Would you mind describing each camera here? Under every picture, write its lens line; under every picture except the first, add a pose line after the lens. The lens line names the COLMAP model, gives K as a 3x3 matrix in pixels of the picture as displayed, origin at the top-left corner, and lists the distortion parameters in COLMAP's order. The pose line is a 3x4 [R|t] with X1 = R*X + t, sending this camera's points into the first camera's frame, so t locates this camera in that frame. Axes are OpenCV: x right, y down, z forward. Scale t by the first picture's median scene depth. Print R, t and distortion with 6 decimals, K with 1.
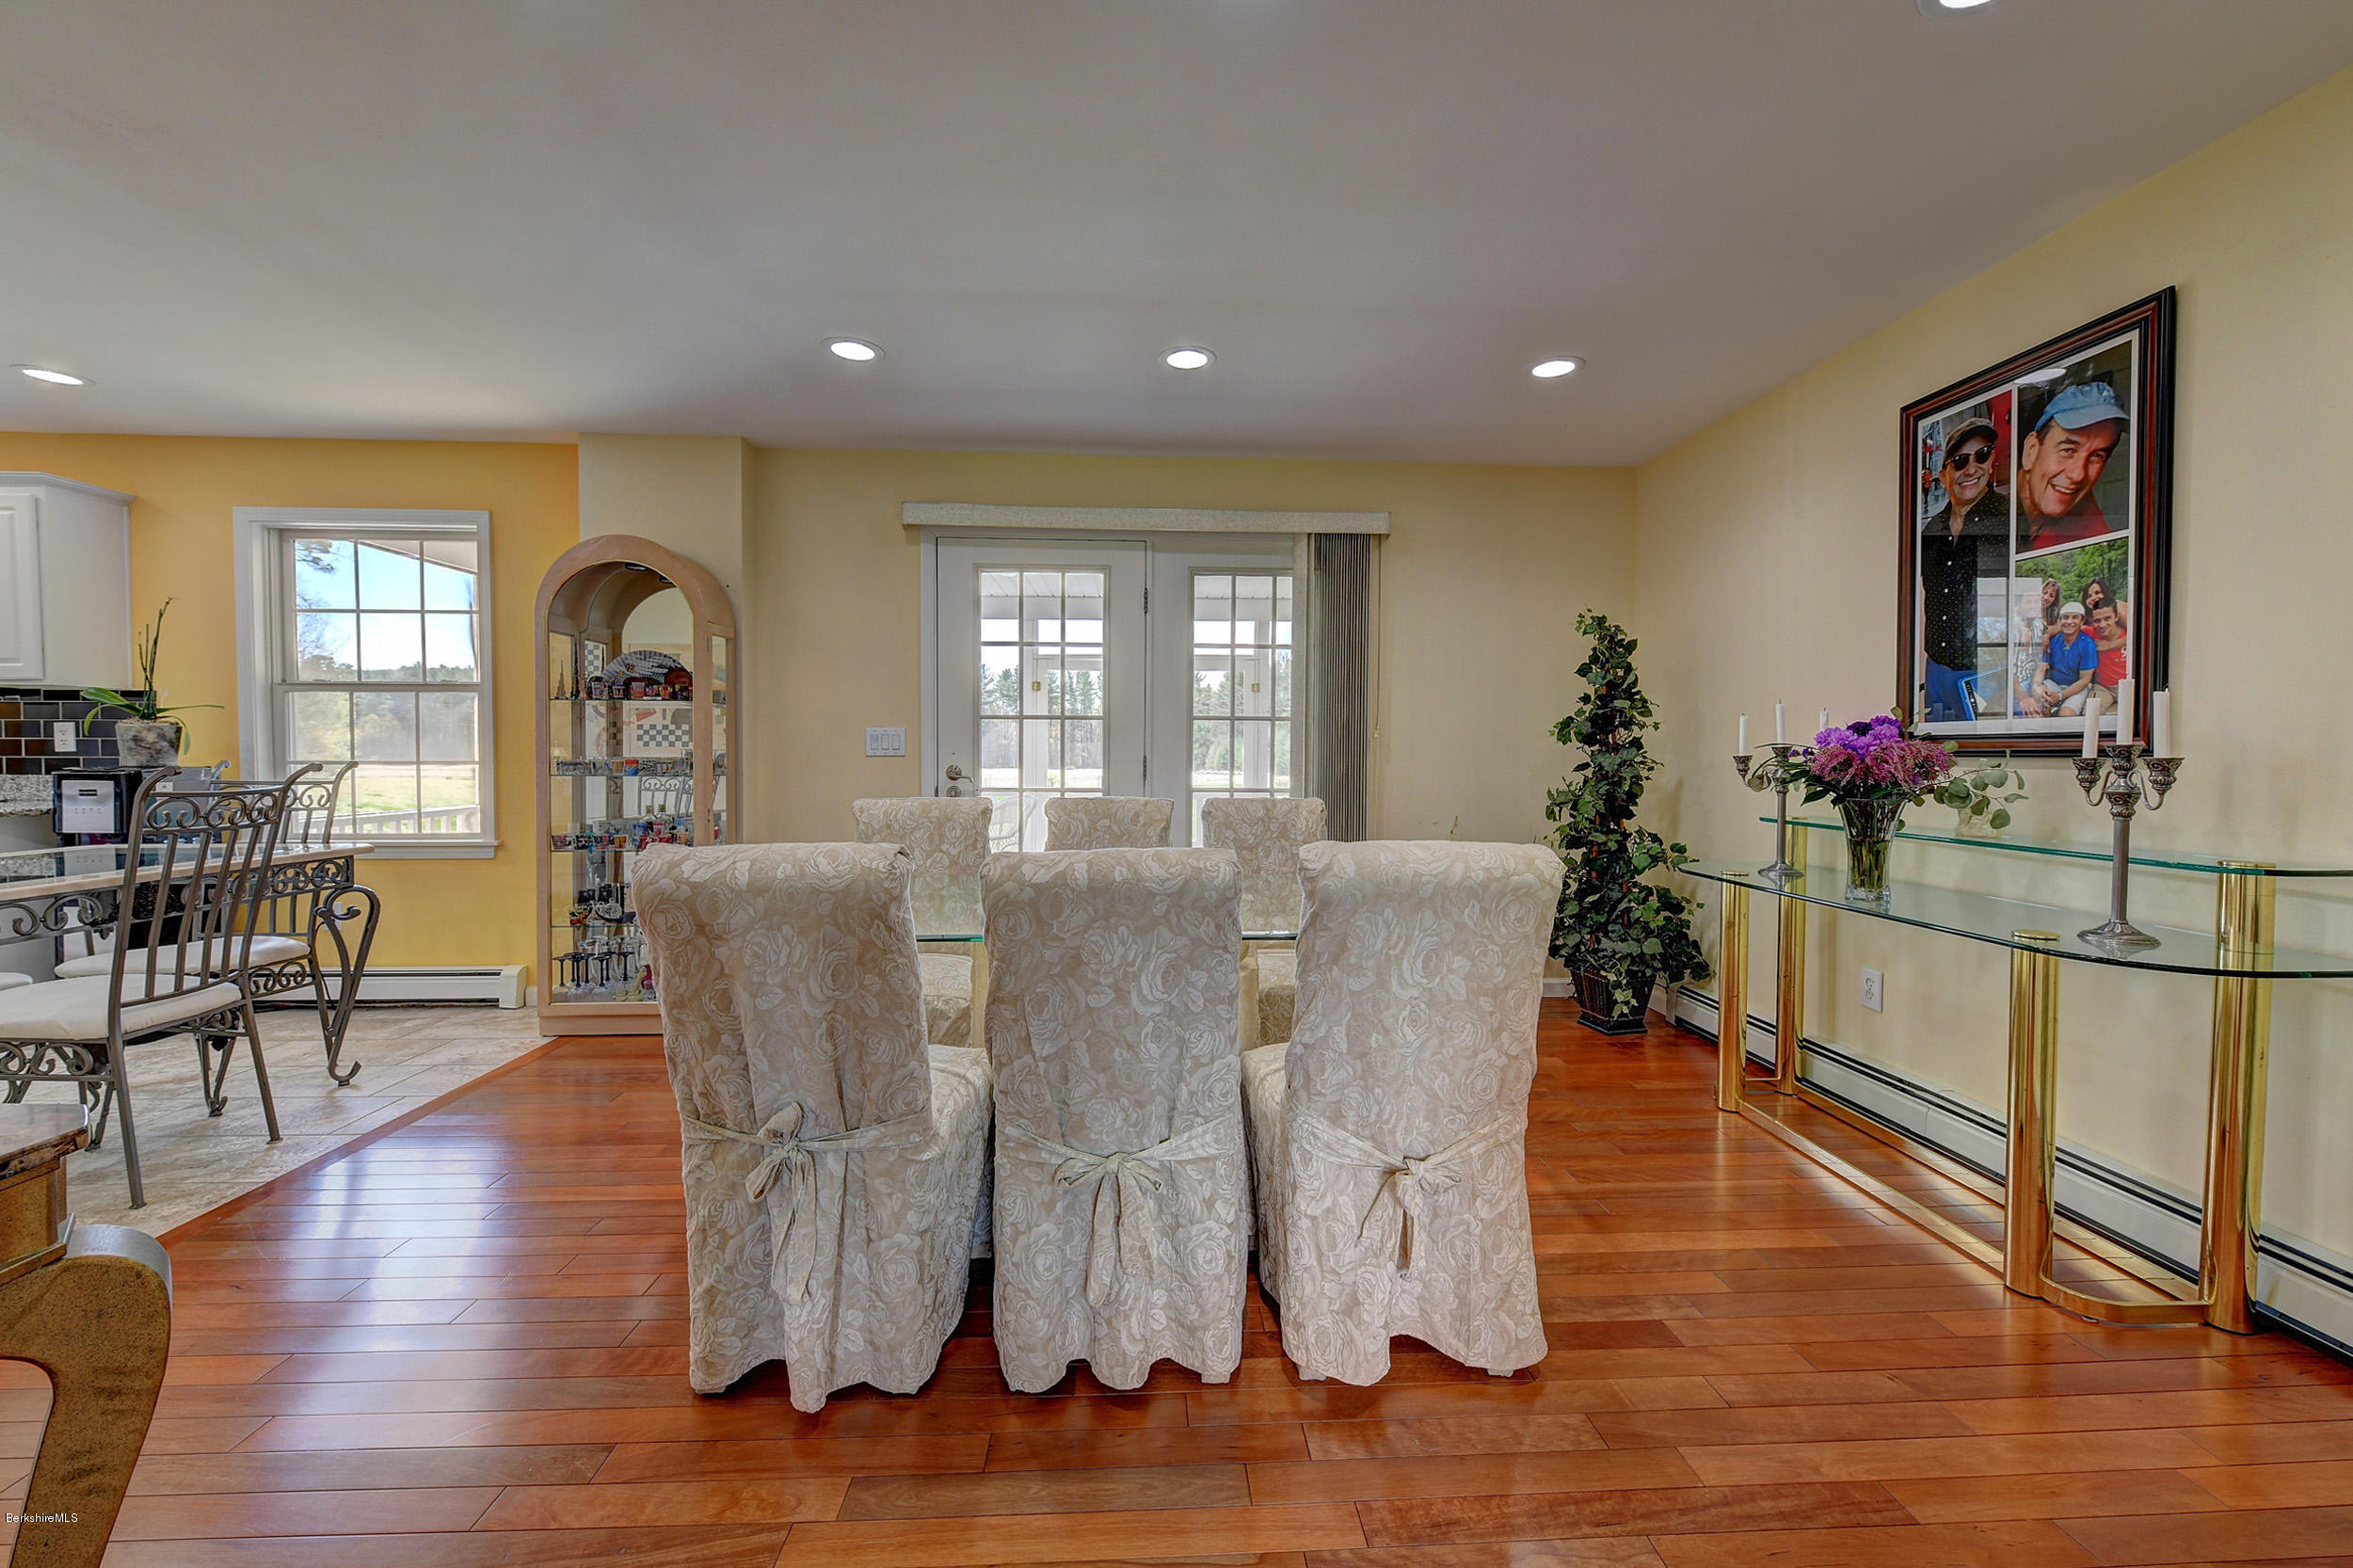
lens RADIAL K [[950.6, 0, 1177.5], [0, 950.6, 761.2], [0, 0, 1]] dist [0.000367, -0.000329]
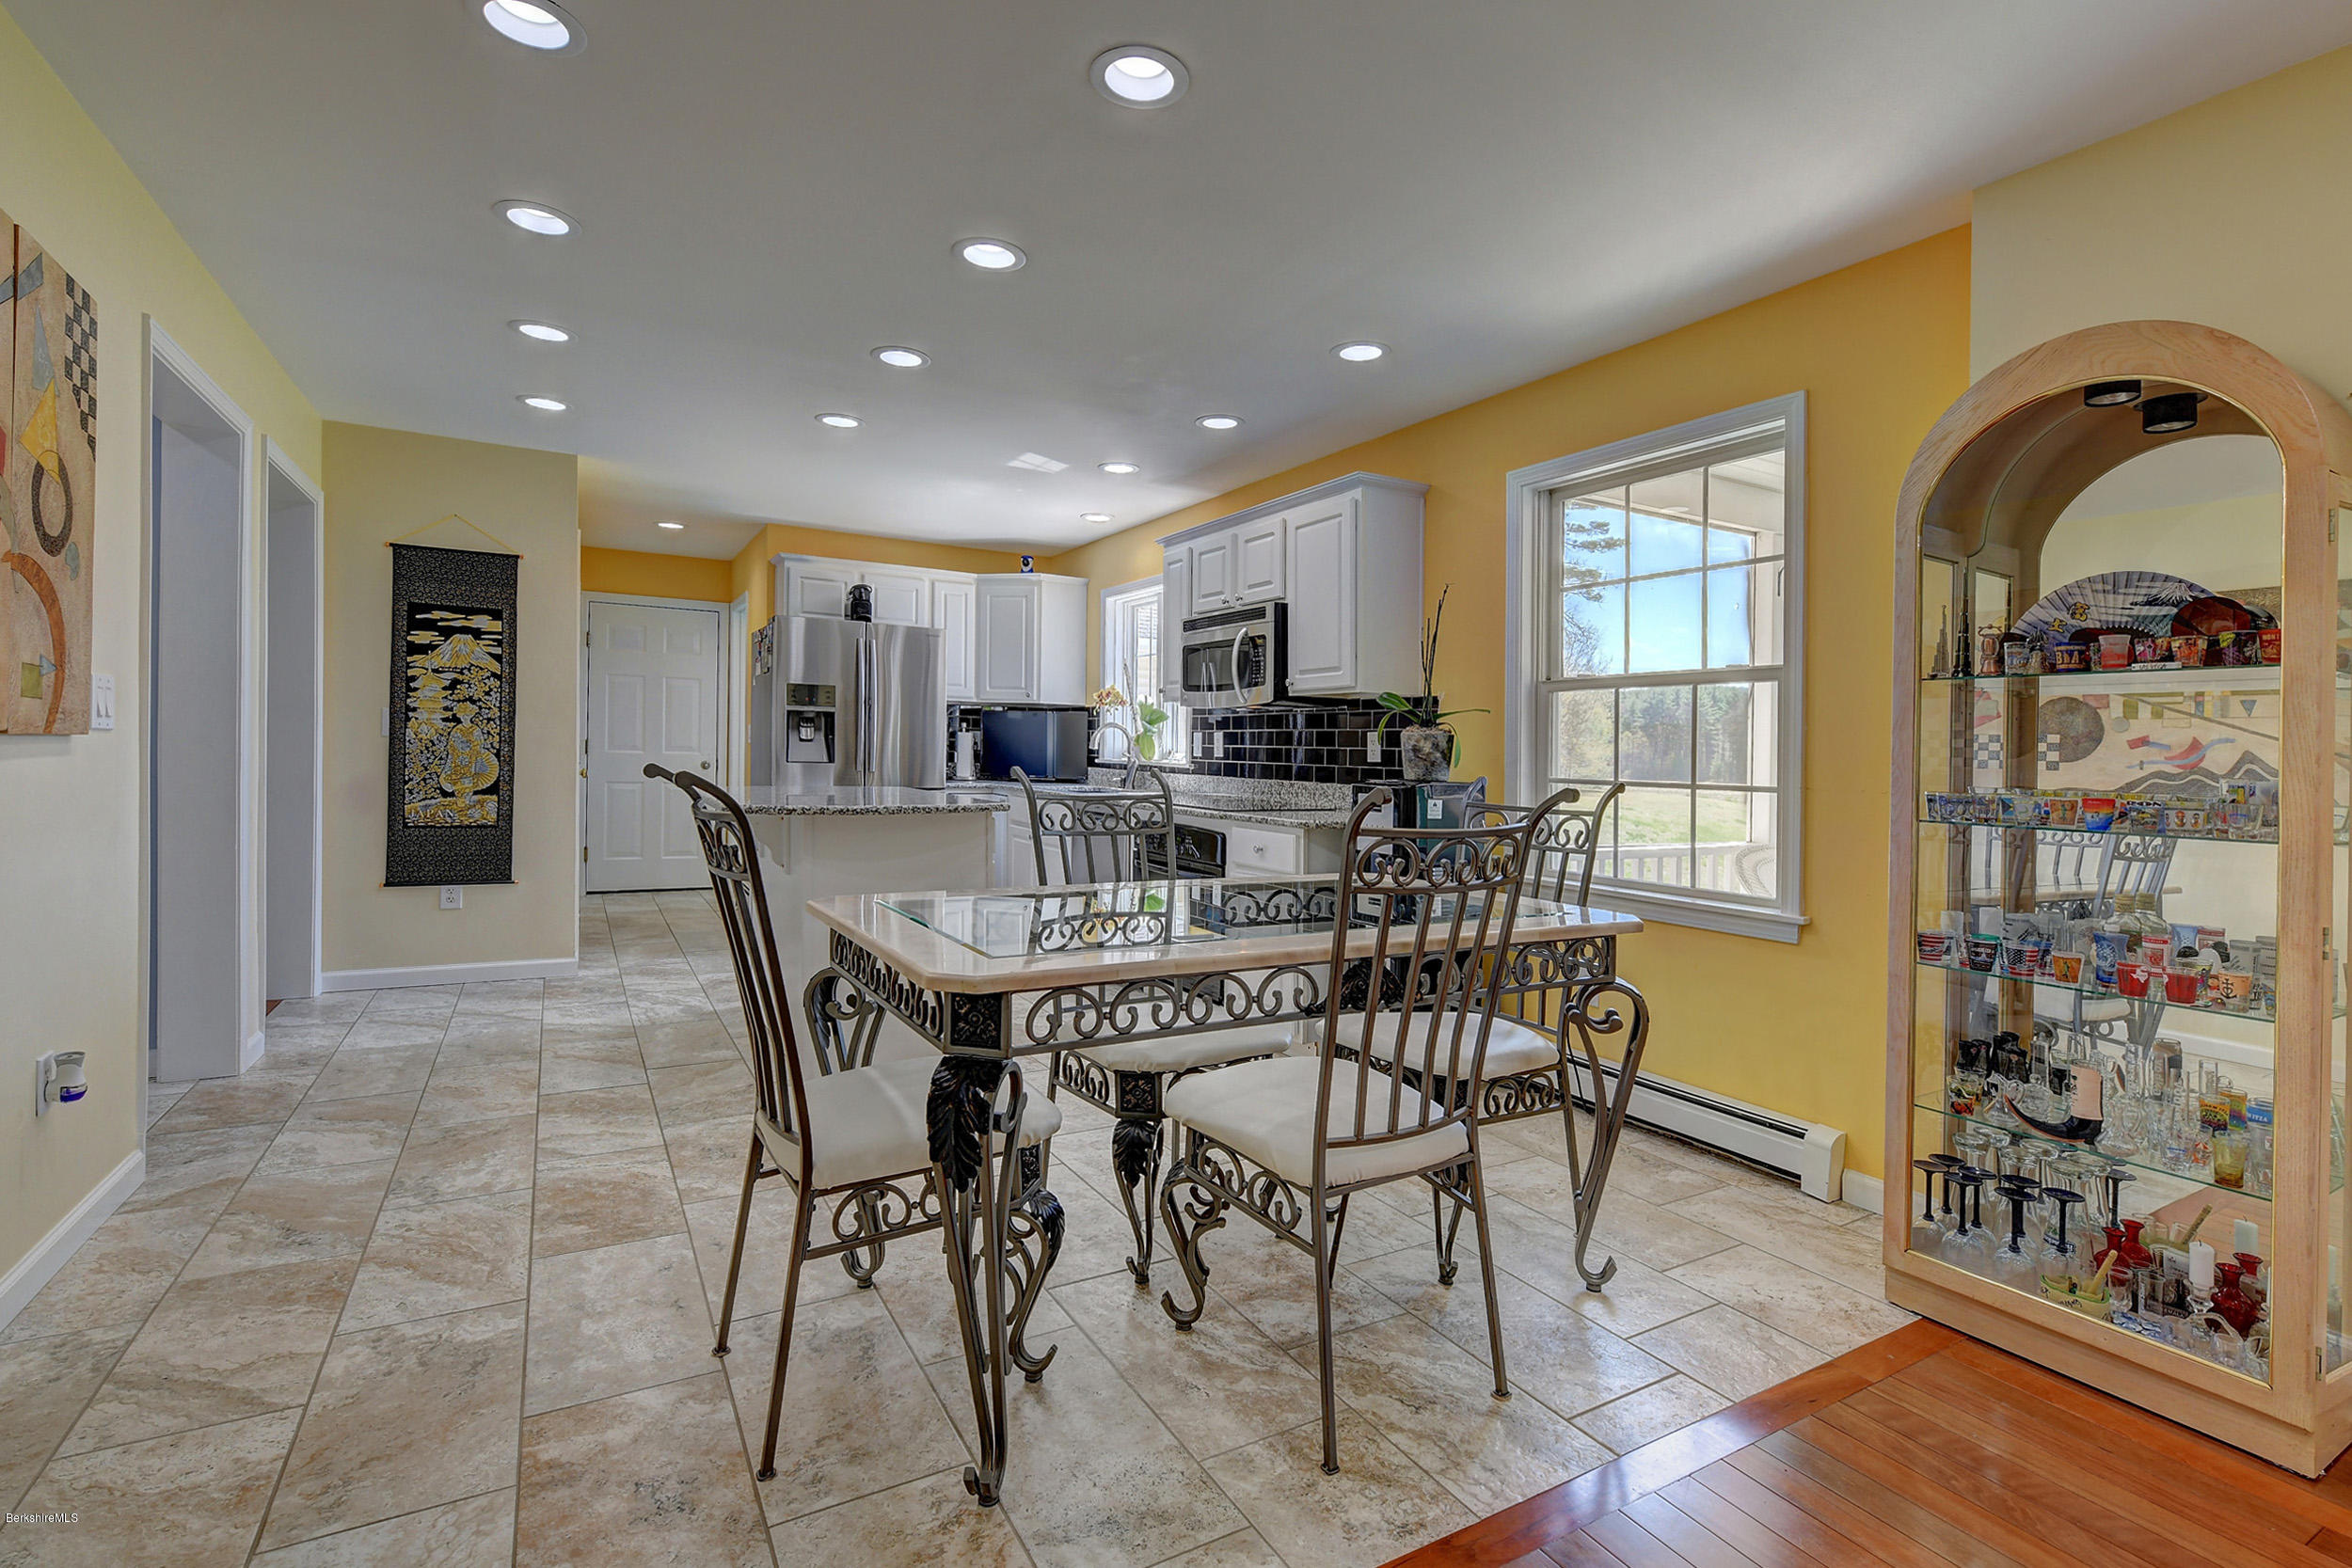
lens RADIAL K [[1076.4, 0, 1171.8], [0, 1076.4, 752.9], [0, 0, 1]] dist [0.002344, 0.000147]
pose [[0.452031, 0.007007, -0.891975, -0.309385], [-0.032542, 0.999433, -0.008641, -0.004165], [0.891408, 0.032932, 0.452003, 0.349313]]
